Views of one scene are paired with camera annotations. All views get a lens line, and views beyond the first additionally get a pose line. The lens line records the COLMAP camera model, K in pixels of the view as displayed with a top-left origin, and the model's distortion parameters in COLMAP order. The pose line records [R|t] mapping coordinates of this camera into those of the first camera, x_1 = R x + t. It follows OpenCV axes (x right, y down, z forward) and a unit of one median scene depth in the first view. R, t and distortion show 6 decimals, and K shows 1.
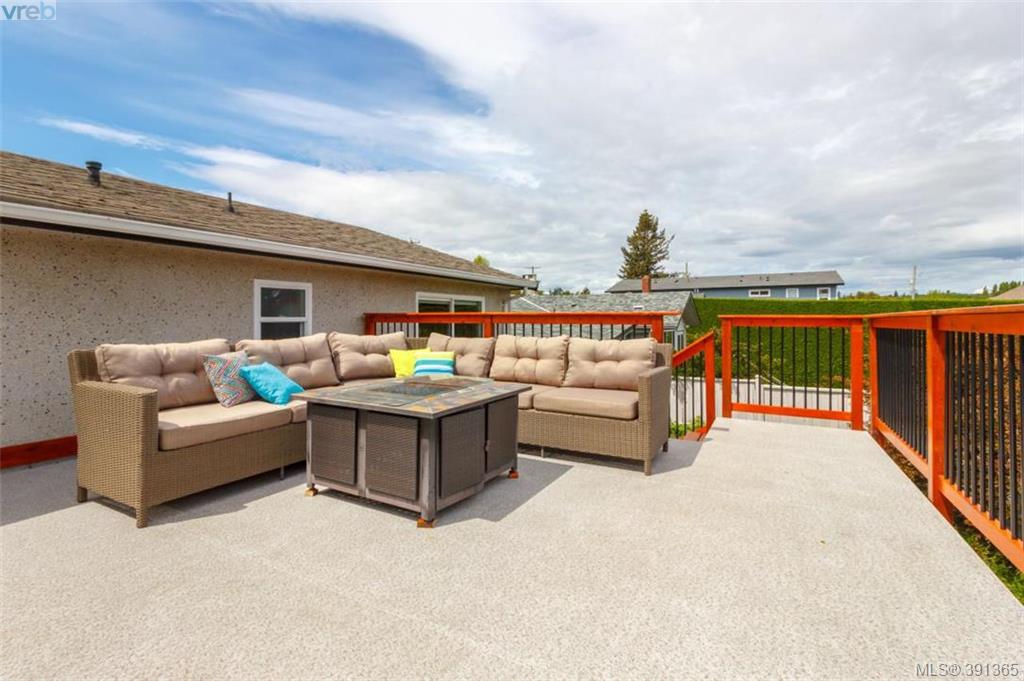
lens RADIAL K [[474.3, 0, 514.2], [0, 474.3, 320.3], [0, 0, 1]] dist [0.002408, -0.000048]
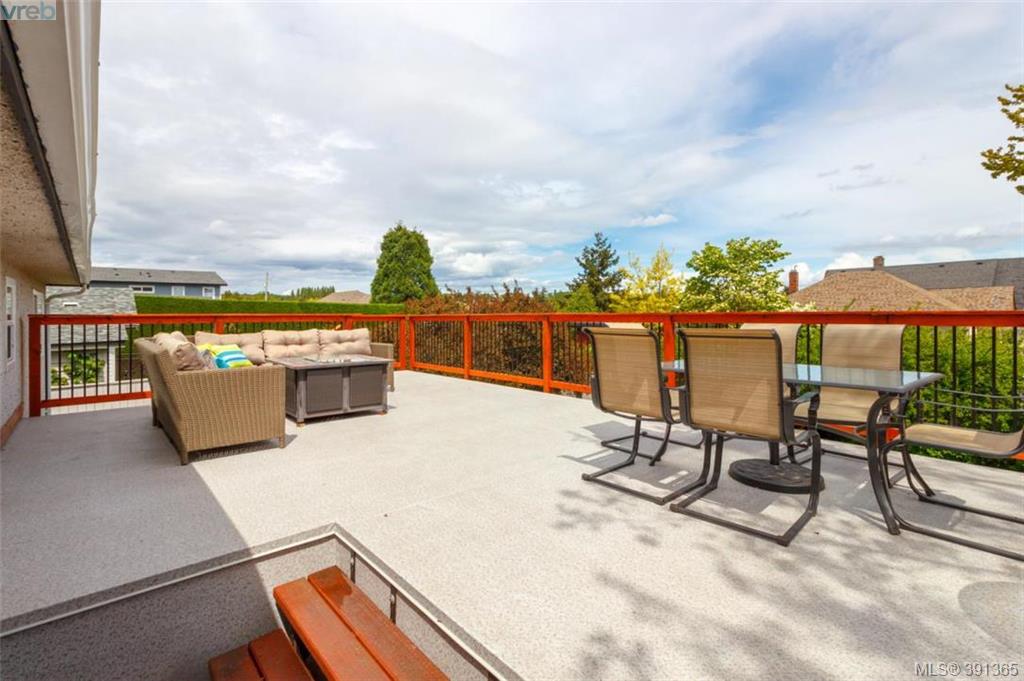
lens RADIAL K [[474.3, 0, 526.7], [0, 474.3, 309.5], [0, 0, 1]] dist [0.002408, -0.000048]
pose [[0.304872, 0.005259, 0.952379, -0.126287], [0.009177, 0.999922, -0.008460, -0.001390], [-0.952349, 0.011319, 0.304800, -0.018529]]
